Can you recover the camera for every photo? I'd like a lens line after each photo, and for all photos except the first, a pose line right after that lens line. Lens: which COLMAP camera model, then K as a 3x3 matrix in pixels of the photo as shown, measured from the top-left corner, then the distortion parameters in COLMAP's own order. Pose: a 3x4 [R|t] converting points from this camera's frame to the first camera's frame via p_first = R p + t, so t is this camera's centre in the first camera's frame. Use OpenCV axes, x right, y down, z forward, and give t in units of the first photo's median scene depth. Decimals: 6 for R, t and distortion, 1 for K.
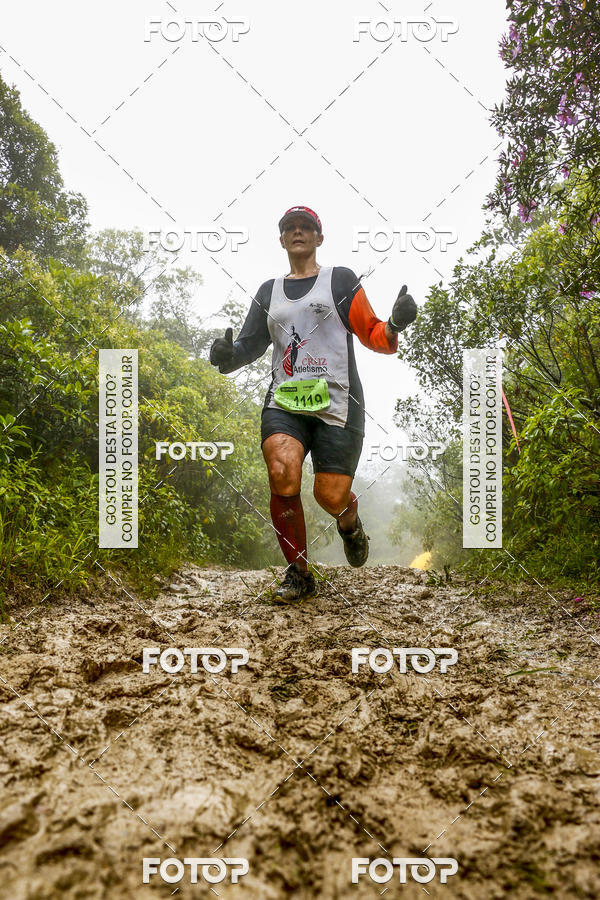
lens RADIAL K [[732.3, 0, 315.4], [0, 732.3, 471.5], [0, 0, 1]] dist [-0.182264, 0.148361]
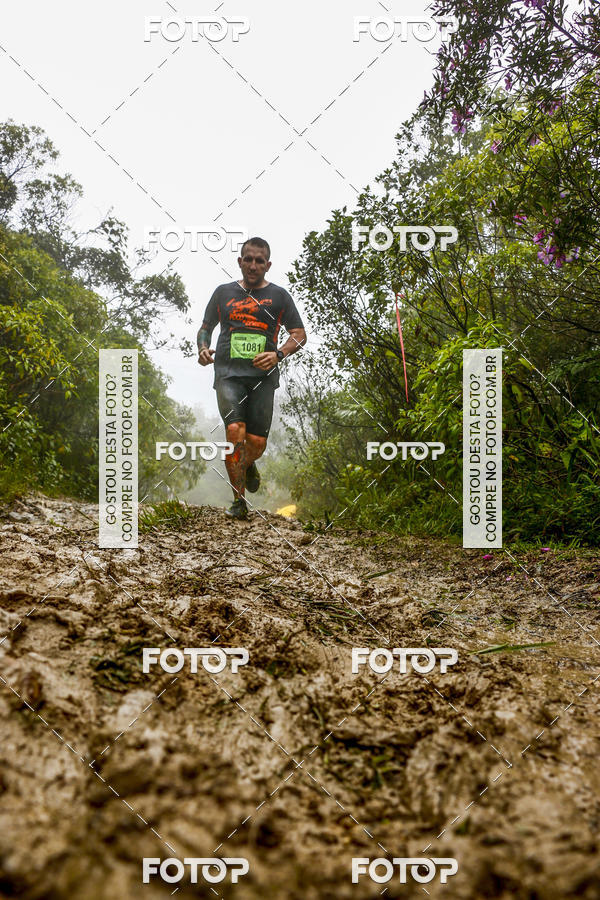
lens RADIAL K [[732.3, 0, 319.6], [0, 732.3, 466.0], [0, 0, 1]] dist [-0.182264, 0.148361]
pose [[0.978171, 0.084339, 0.189917, -0.005230], [-0.095169, 0.994272, 0.048632, 0.048473], [-0.184727, -0.065645, 0.980595, 0.194280]]
